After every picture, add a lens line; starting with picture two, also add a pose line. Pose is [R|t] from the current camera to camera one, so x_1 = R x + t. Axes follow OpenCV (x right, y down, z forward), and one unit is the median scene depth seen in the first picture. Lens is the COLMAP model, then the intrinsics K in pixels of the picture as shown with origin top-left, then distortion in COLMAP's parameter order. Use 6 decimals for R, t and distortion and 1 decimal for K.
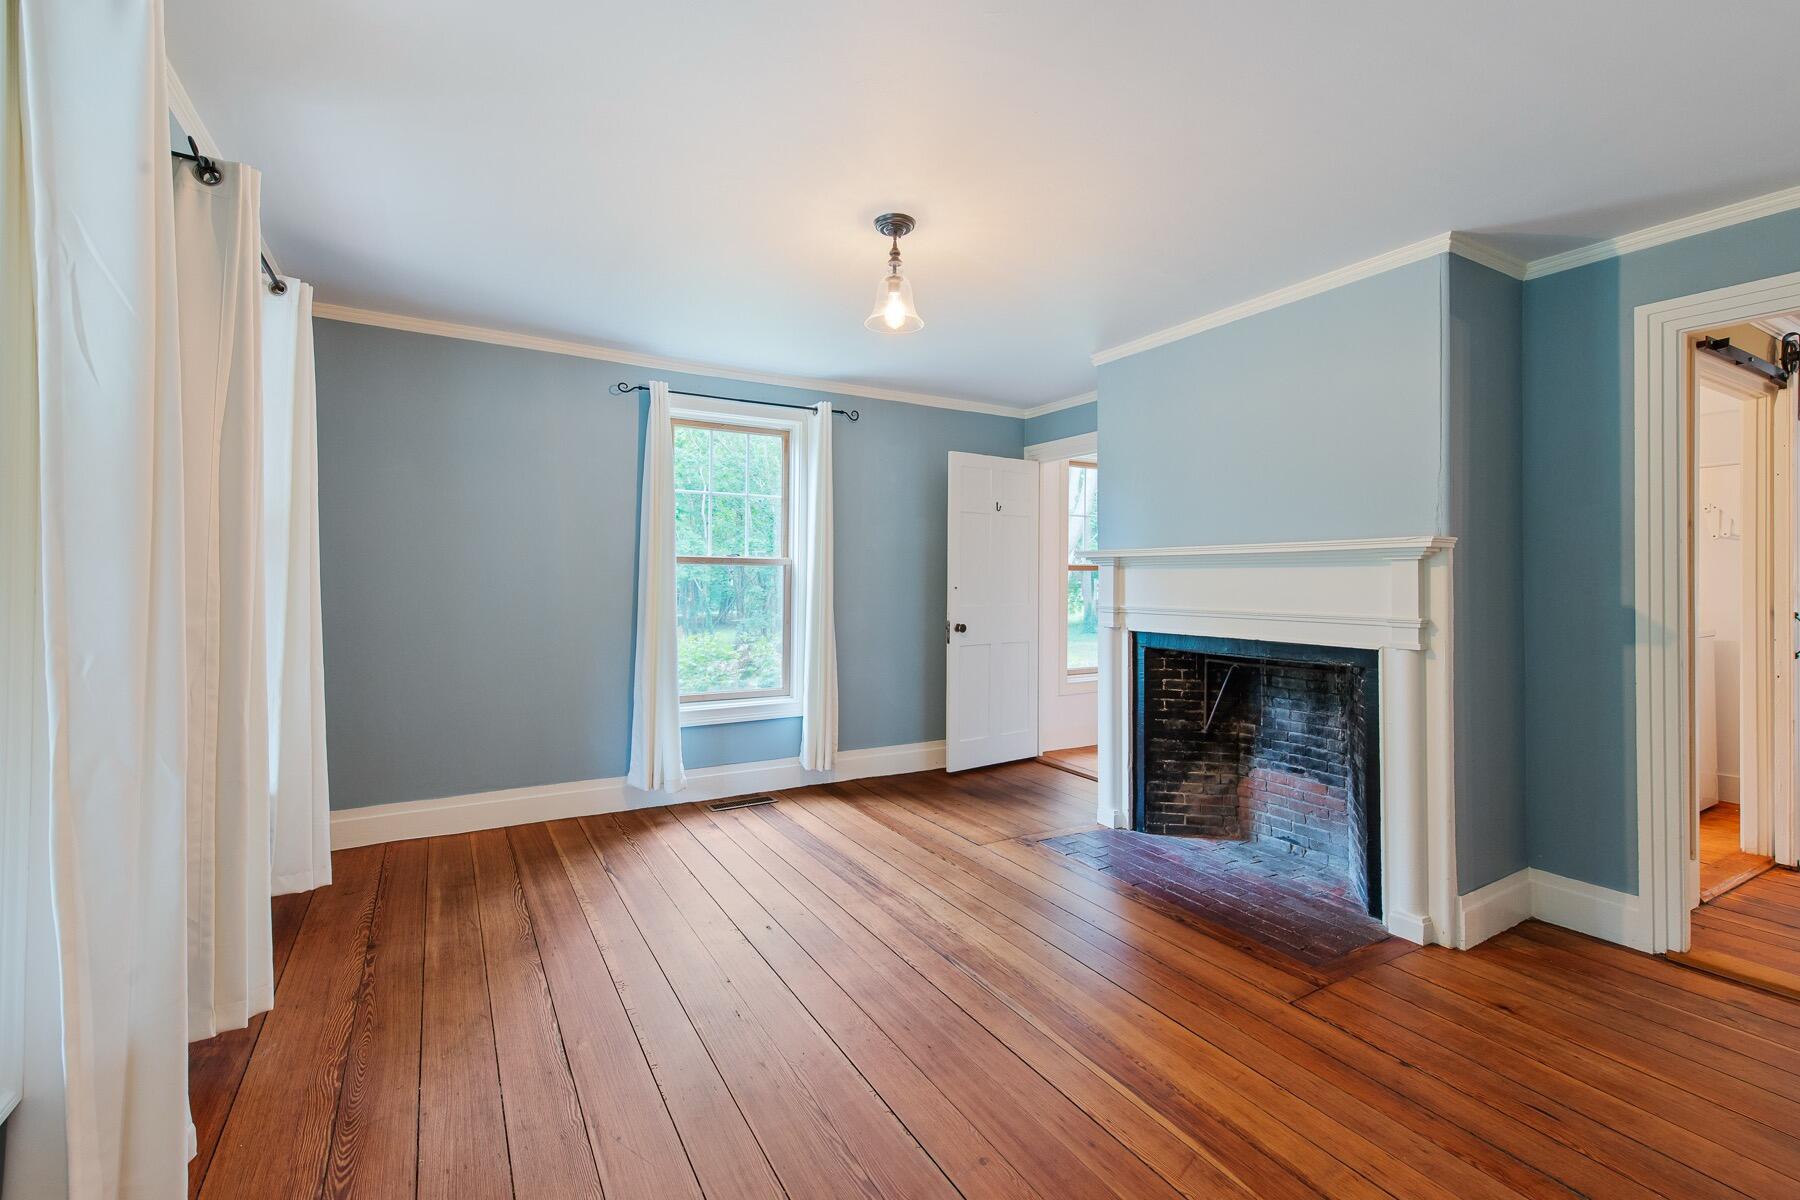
lens RADIAL K [[813.6, 0, 904.8], [0, 813.6, 572.4], [0, 0, 1]] dist [0.012985, -0.005383]
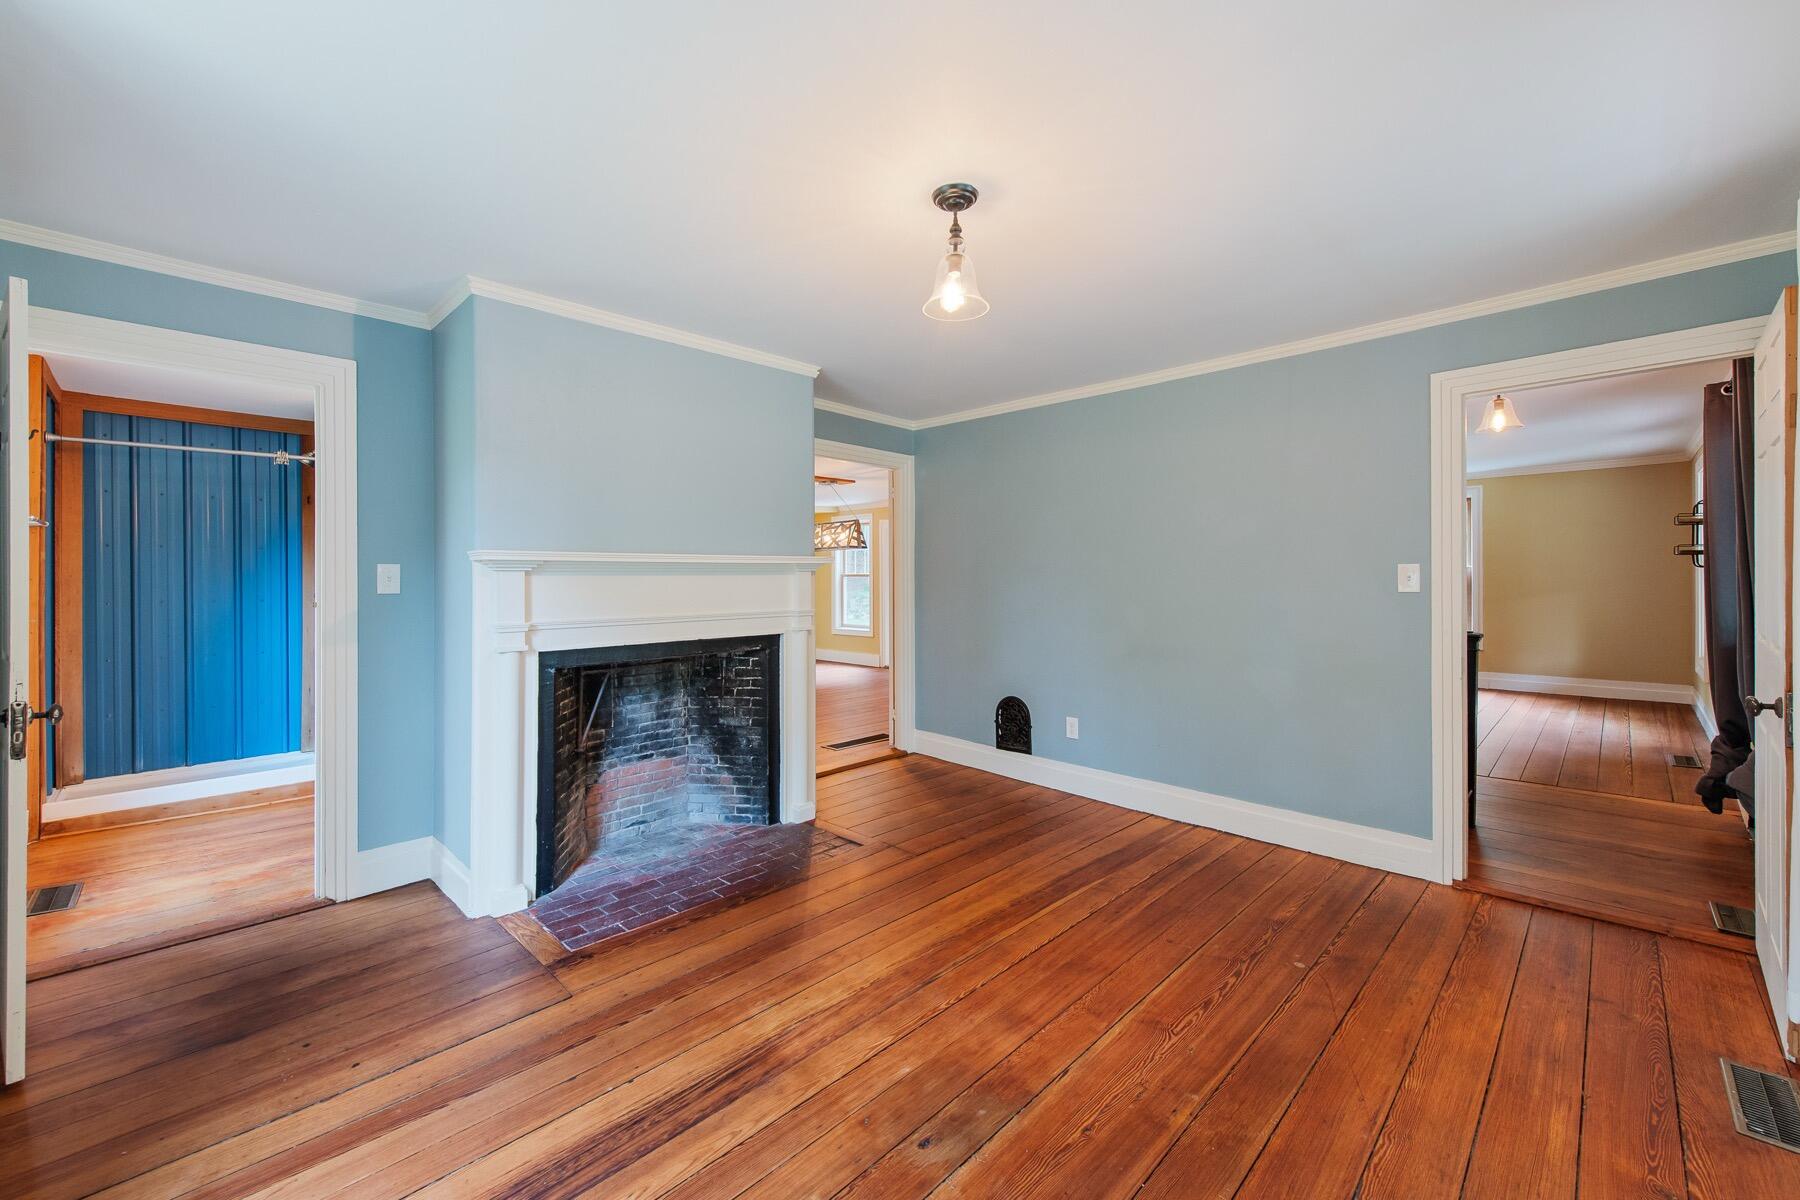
lens RADIAL K [[730.3, 0, 888.0], [0, 730.3, 573.8], [0, 0, 1]] dist [0.003361, 0.000052]
pose [[-0.272254, 0.000221, 0.962225, -0.574519], [-0.002706, 0.999996, -0.000996, -0.006758], [-0.962222, -0.002874, -0.272252, 0.962051]]
